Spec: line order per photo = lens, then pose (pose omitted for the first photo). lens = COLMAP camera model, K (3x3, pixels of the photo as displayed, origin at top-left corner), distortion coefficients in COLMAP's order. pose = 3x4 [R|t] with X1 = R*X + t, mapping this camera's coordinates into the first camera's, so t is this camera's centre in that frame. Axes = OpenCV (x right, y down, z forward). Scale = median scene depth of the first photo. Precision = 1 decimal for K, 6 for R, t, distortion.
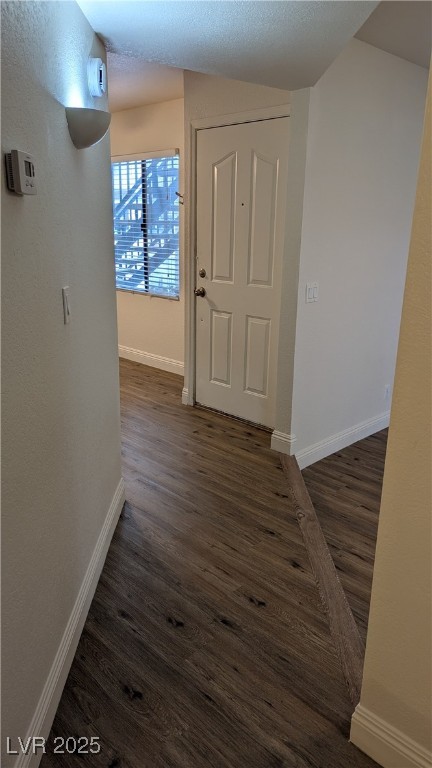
lens RADIAL K [[546.0, 0, 217.7], [0, 546.0, 384.9], [0, 0, 1]] dist [0.052836, -0.037355]
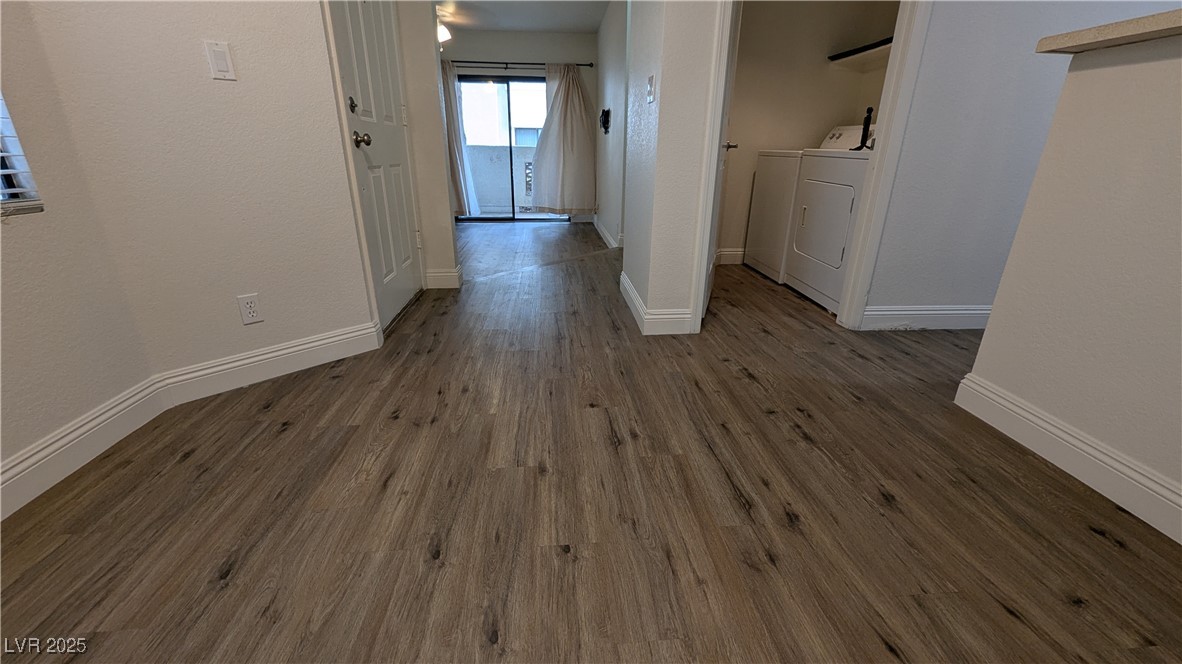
lens RADIAL K [[488.9, 0, 592.3], [0, 488.9, 337.2], [0, 0, 1]] dist [0.000708, -0.000729]
pose [[-0.766060, -0.248002, 0.592998, -0.624497], [0.159953, 0.819993, 0.549569, -0.258425], [-0.622549, 0.515855, -0.588495, 1.339307]]
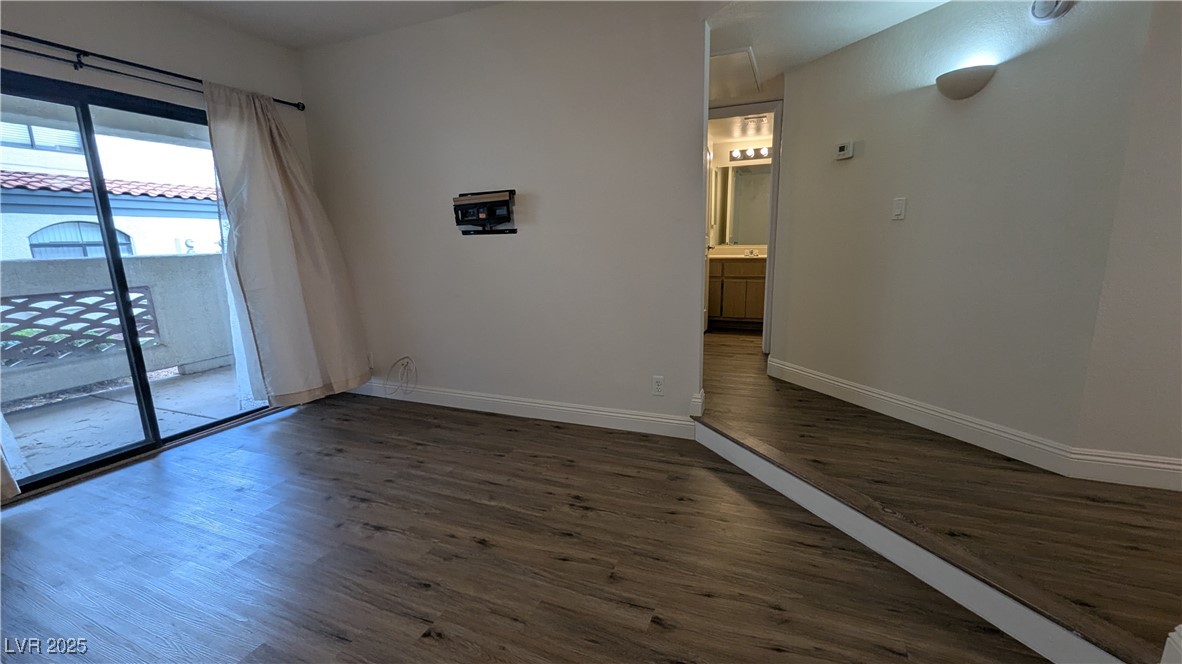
lens RADIAL K [[488.9, 0, 592.3], [0, 488.9, 337.5], [0, 0, 1]] dist [0.000708, -0.000729]
pose [[-0.923404, 0.082121, -0.374942, 0.544075], [-0.098723, 0.893166, 0.438758, -0.162520], [0.370916, 0.442166, -0.816646, 0.928428]]
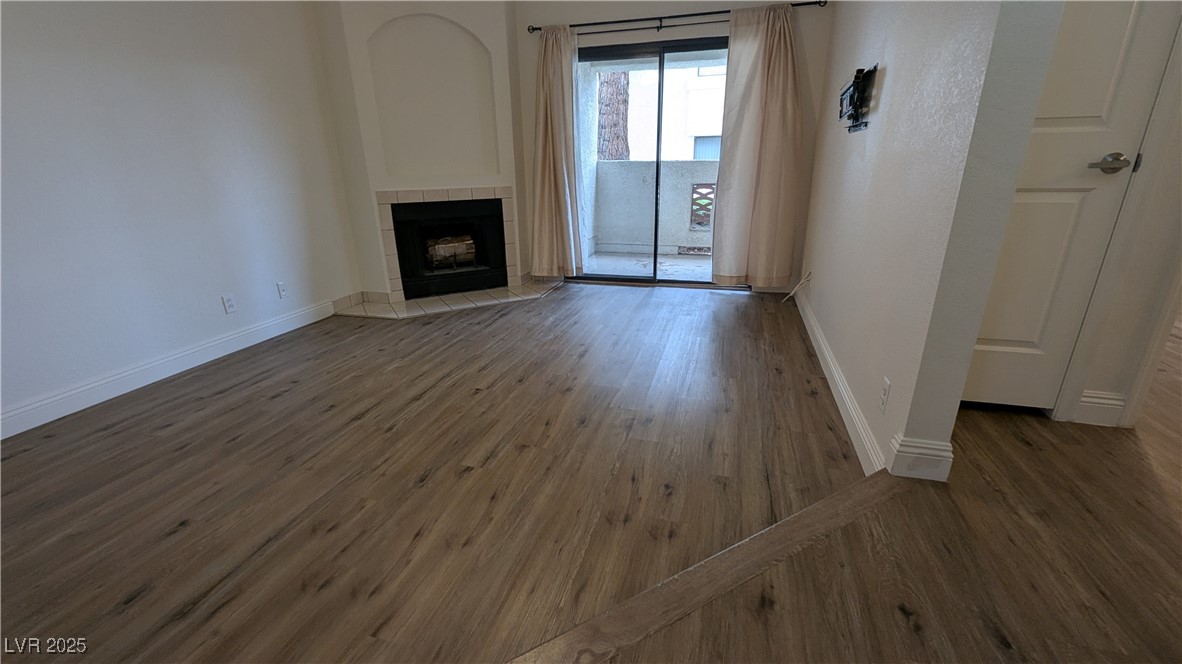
lens RADIAL K [[488.9, 0, 589.5], [0, 488.9, 337.0], [0, 0, 1]] dist [0.000708, -0.000729]
pose [[-0.483508, -0.298072, 0.823027, -0.052680], [0.254832, 0.851579, 0.458120, -0.089682], [-0.837425, 0.431239, -0.335787, 0.730610]]
